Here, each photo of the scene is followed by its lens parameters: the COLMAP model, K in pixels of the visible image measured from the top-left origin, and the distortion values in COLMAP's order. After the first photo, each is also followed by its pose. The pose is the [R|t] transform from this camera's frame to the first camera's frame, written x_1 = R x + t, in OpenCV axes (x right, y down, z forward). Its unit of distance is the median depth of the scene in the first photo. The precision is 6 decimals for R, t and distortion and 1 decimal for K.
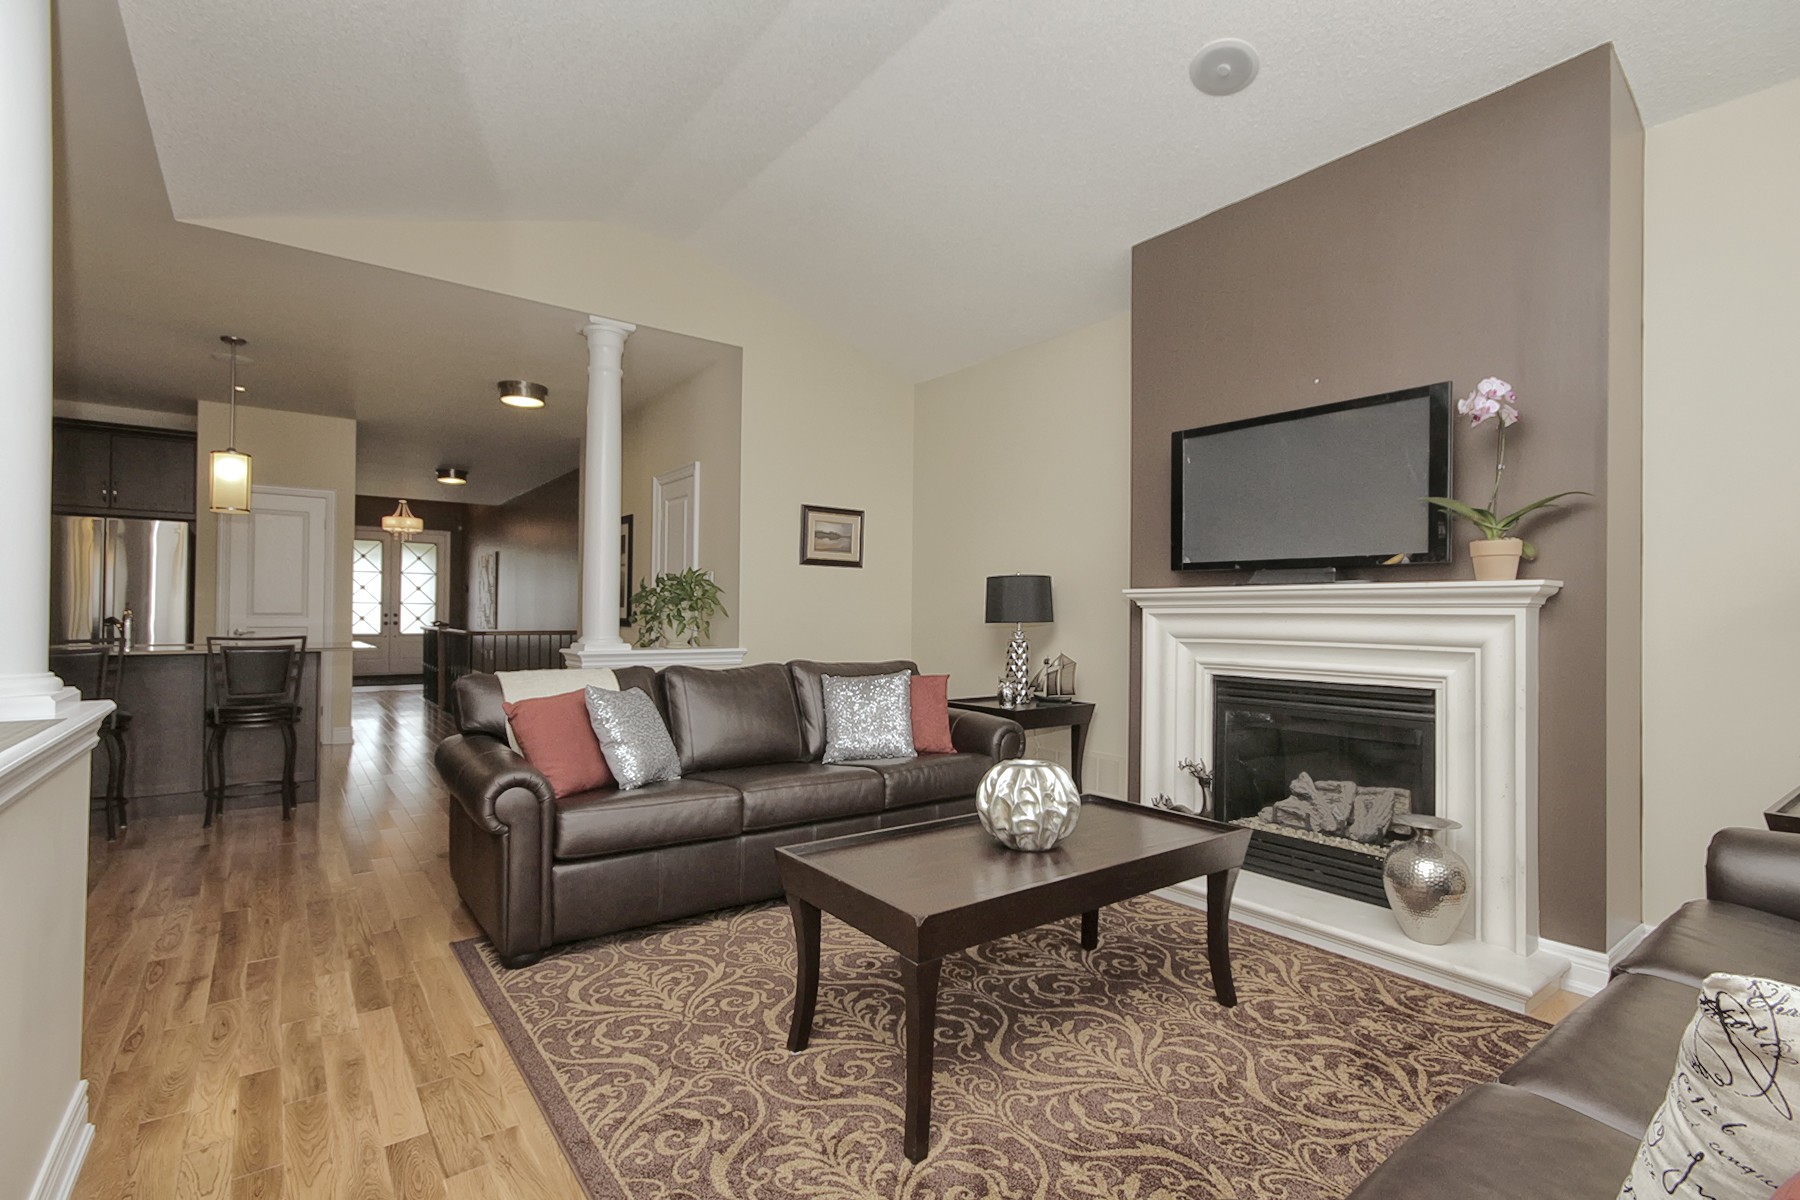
lens RADIAL K [[835.8, 0, 900.8], [0, 835.8, 606.5], [0, 0, 1]] dist [-0.009687, 0.001613]
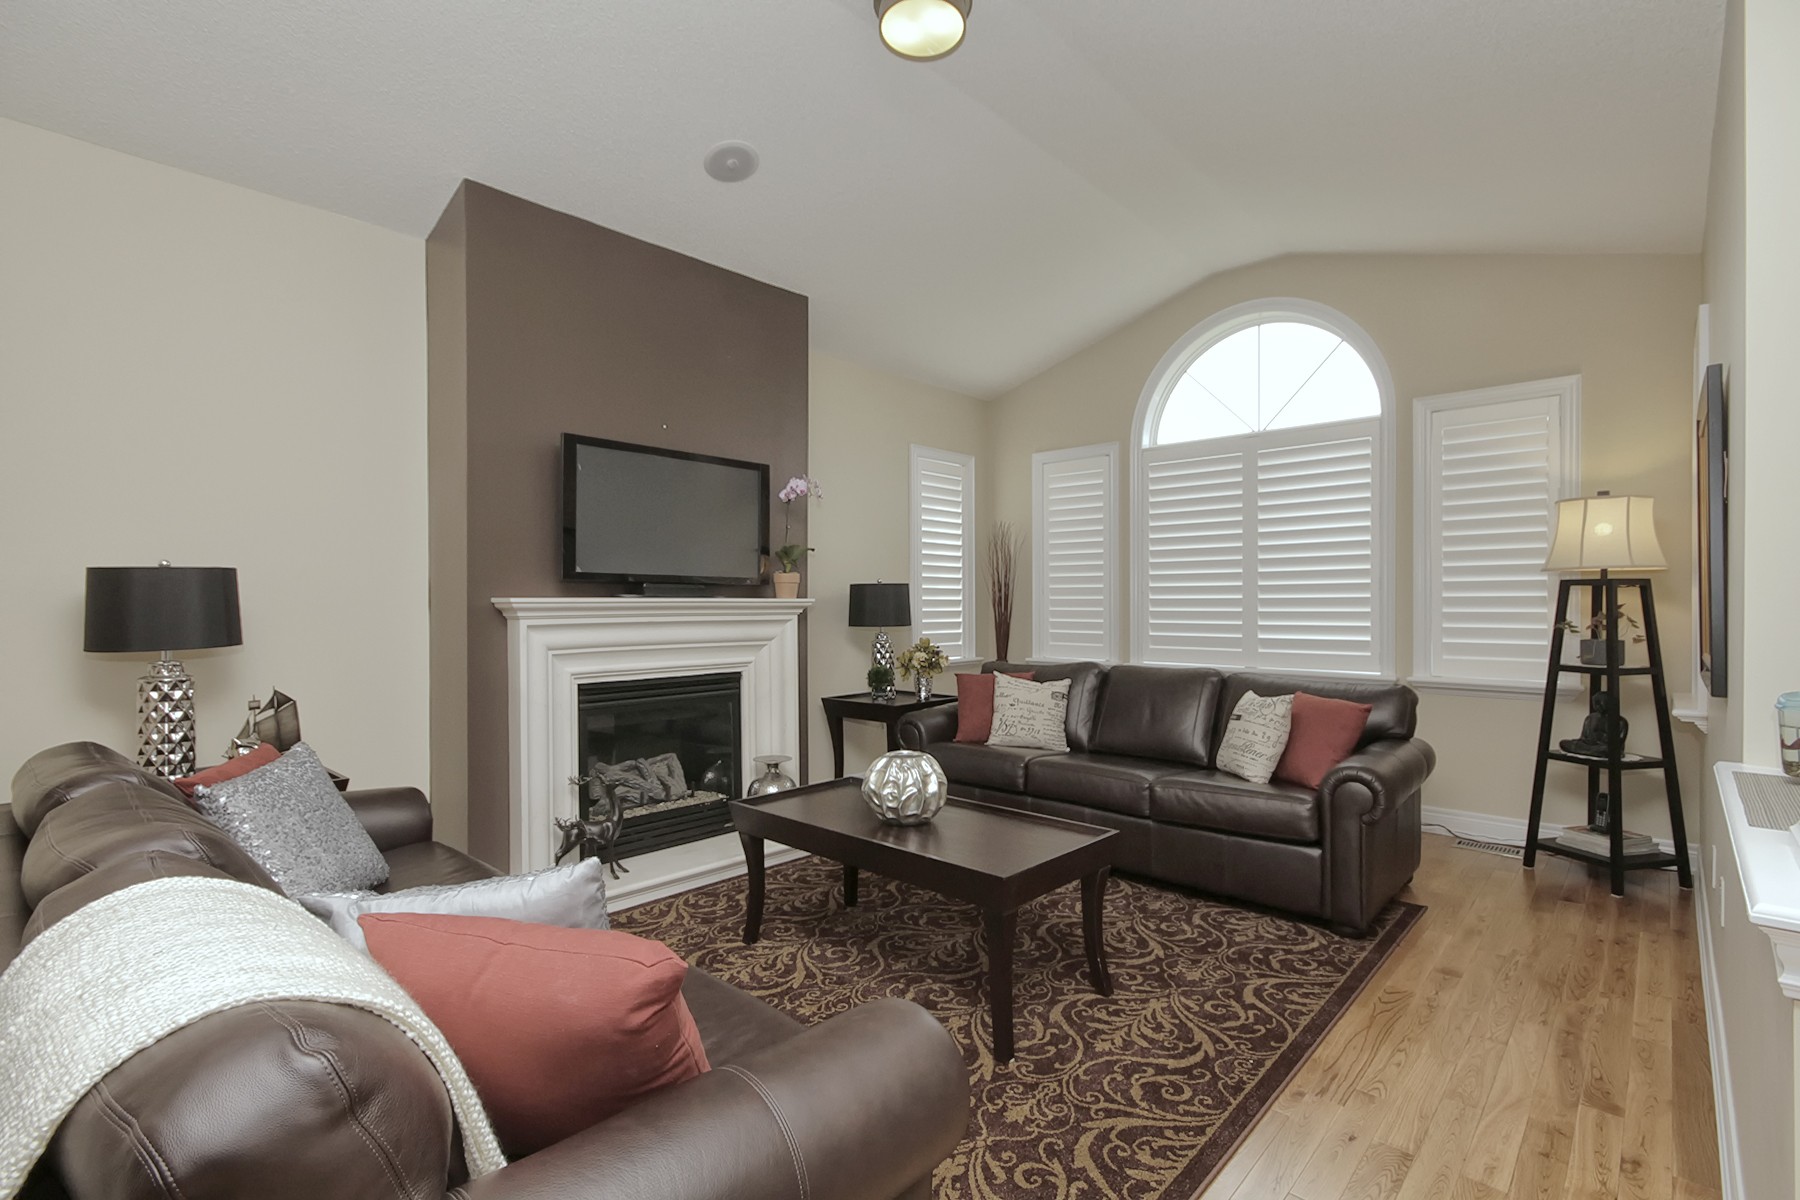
lens RADIAL K [[835.8, 0, 895.0], [0, 835.8, 600.9], [0, 0, 1]] dist [-0.009687, 0.001613]
pose [[-0.182148, -0.008094, 0.983238, -0.840981], [-0.015136, 0.999871, 0.005427, -0.036798], [-0.983155, -0.013894, -0.182247, 0.997646]]
